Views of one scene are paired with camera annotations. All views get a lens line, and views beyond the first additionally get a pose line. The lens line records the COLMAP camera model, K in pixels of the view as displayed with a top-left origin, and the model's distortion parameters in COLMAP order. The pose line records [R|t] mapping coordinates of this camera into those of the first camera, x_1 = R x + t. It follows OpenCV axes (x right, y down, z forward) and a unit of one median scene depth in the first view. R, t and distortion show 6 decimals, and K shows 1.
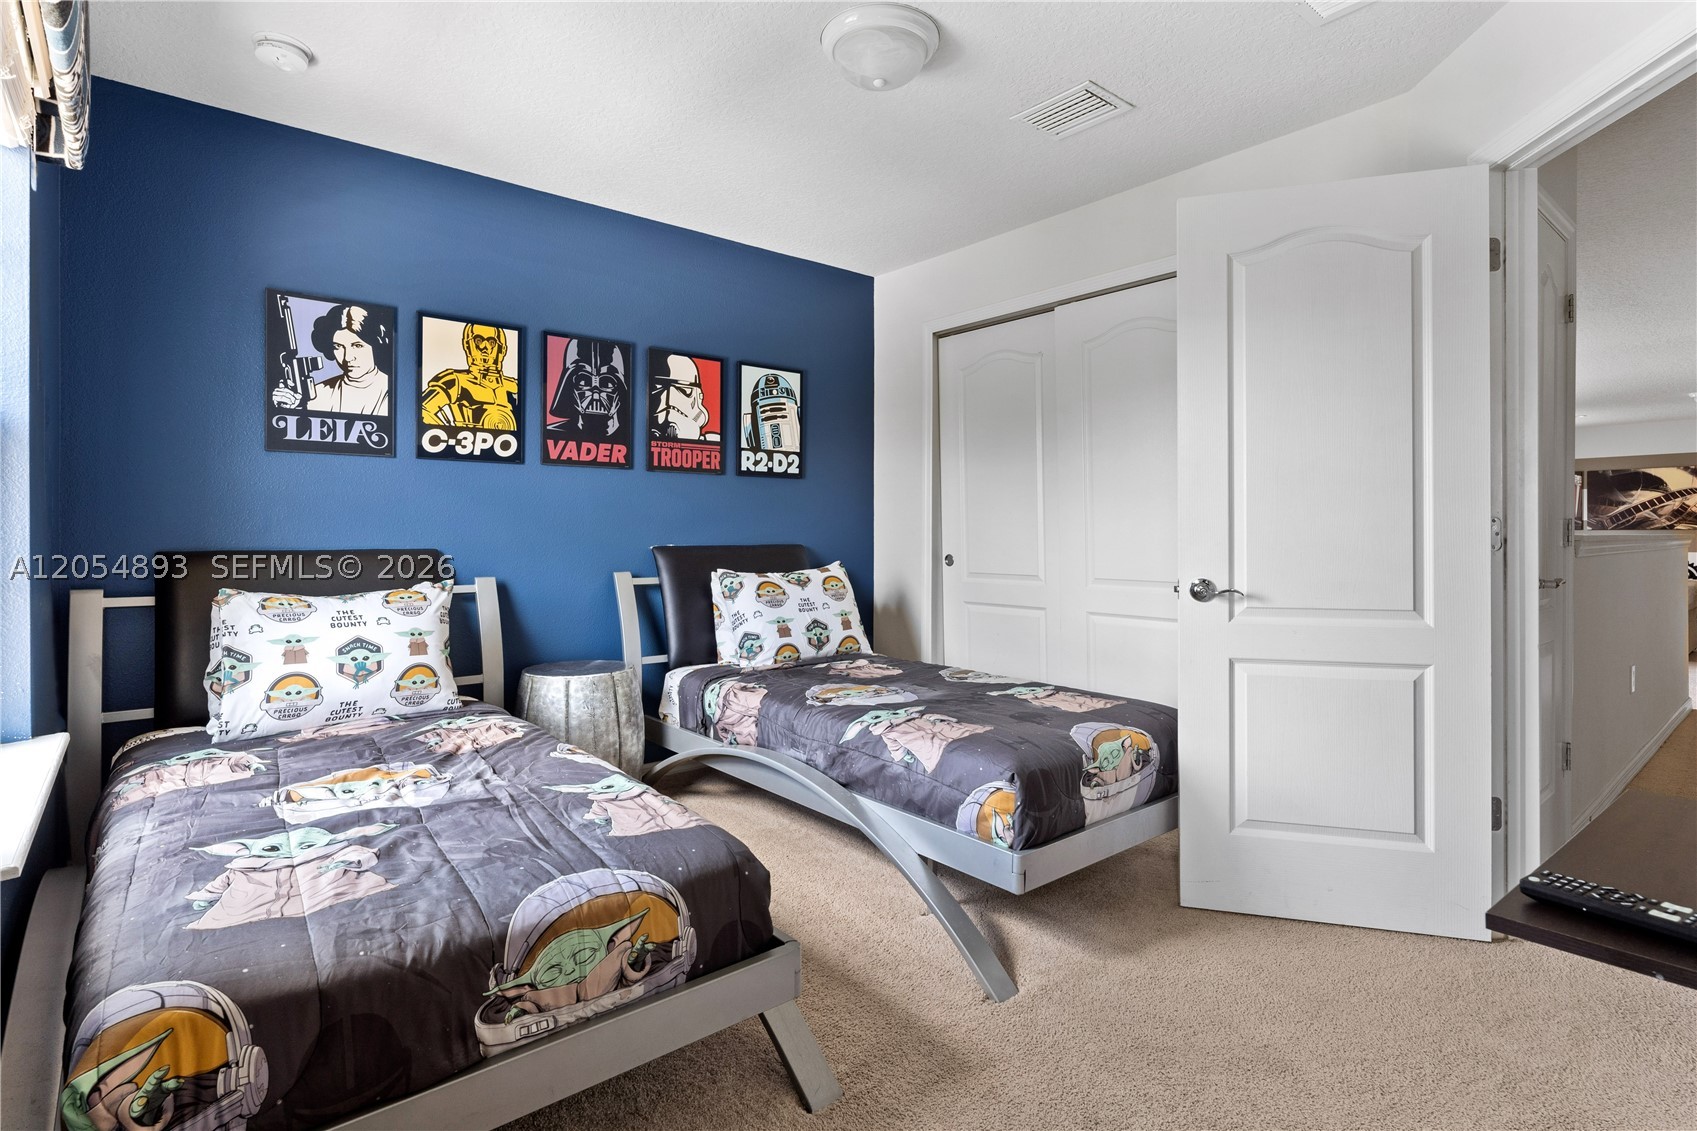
lens RADIAL K [[837.8, 0, 820.6], [0, 837.8, 537.8], [0, 0, 1]] dist [0.000859, -0.000532]
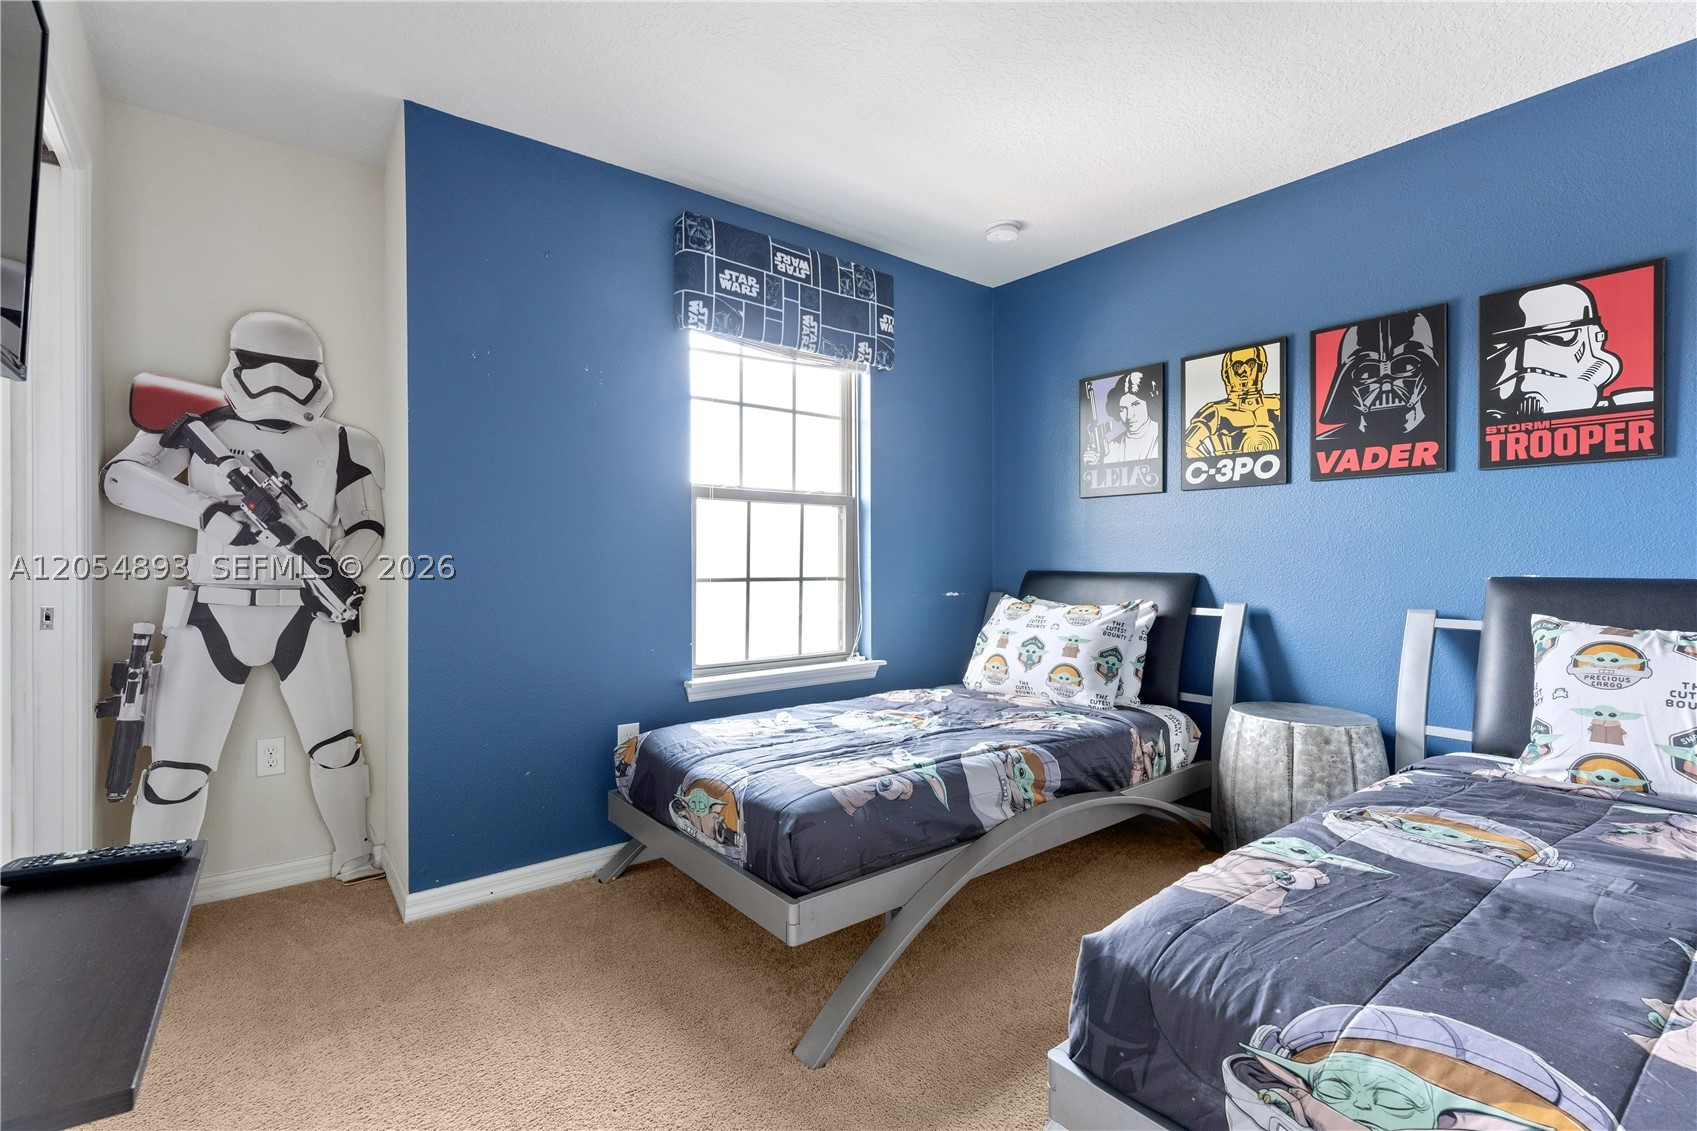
lens RADIAL K [[786.9, 0, 844.4], [0, 786.9, 560.9], [0, 0, 1]] dist [-0.000603, 0.000261]
pose [[-0.021178, 0.001254, -0.999775, 0.533253], [-0.005543, 0.999984, 0.001371, -0.001174], [0.999760, 0.005570, -0.021171, 0.538072]]
